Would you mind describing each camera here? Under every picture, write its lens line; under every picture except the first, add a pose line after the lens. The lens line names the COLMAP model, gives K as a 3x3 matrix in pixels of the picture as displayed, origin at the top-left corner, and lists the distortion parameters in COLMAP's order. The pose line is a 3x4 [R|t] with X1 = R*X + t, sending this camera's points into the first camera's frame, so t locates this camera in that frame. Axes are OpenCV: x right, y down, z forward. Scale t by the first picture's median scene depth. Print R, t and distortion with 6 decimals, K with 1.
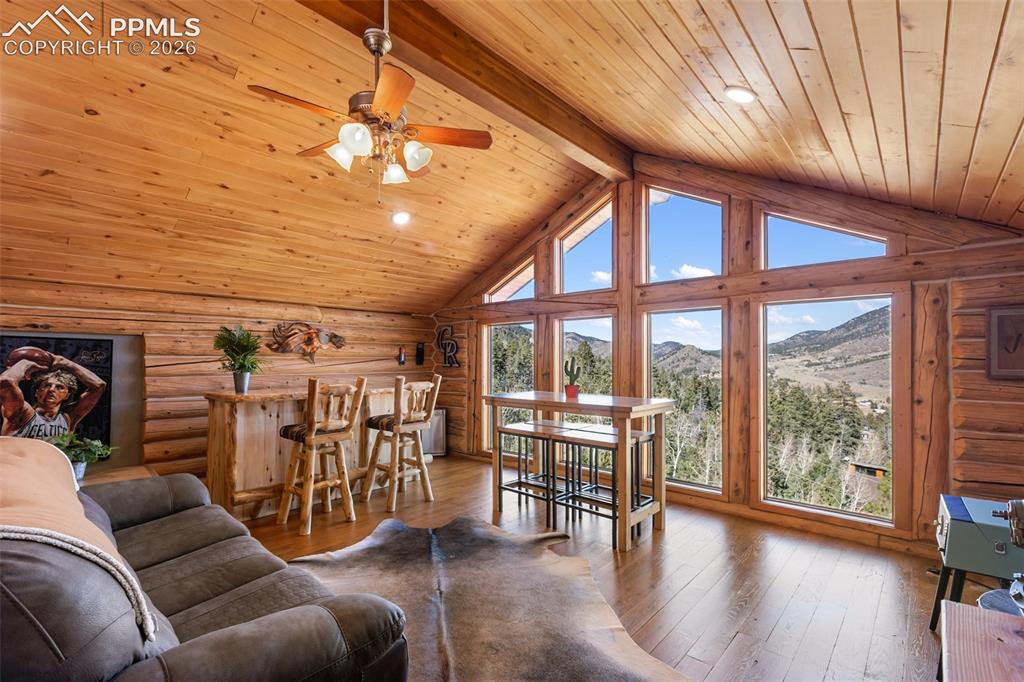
lens RADIAL K [[457.2, 0, 512.0], [0, 457.2, 341.0], [0, 0, 1]] dist [0.003889, 0.000411]
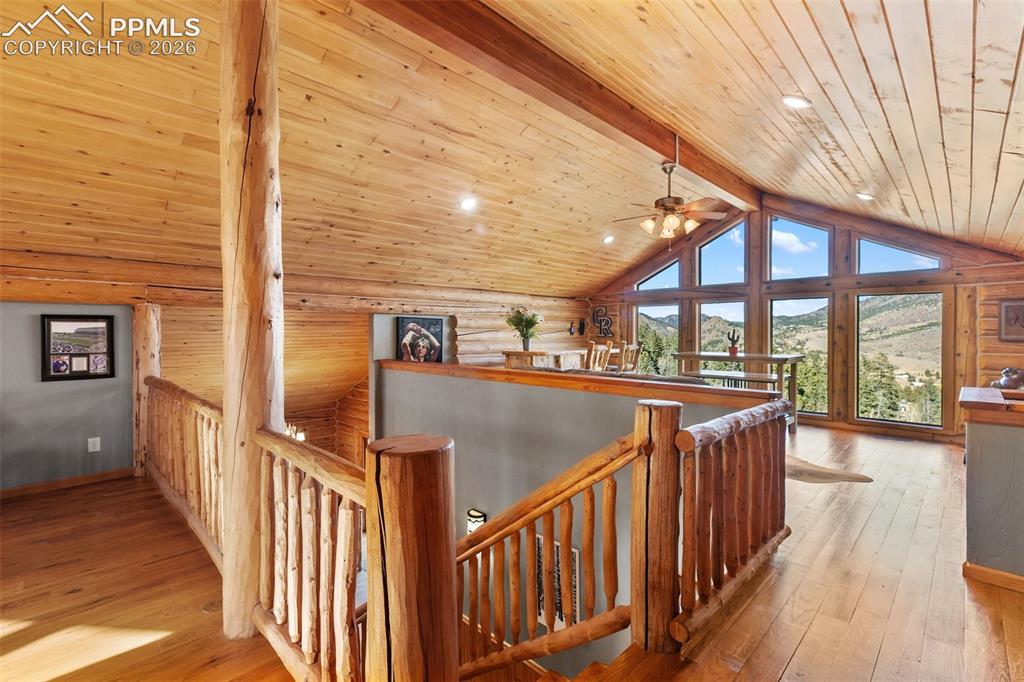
lens RADIAL K [[451.3, 0, 514.6], [0, 451.3, 318.7], [0, 0, 1]] dist [-0.001081, -0.000619]
pose [[0.998493, -0.002515, -0.054822, -0.541698], [0.003202, 0.999918, 0.012431, -0.023236], [0.054786, -0.012588, 0.998419, -0.615956]]
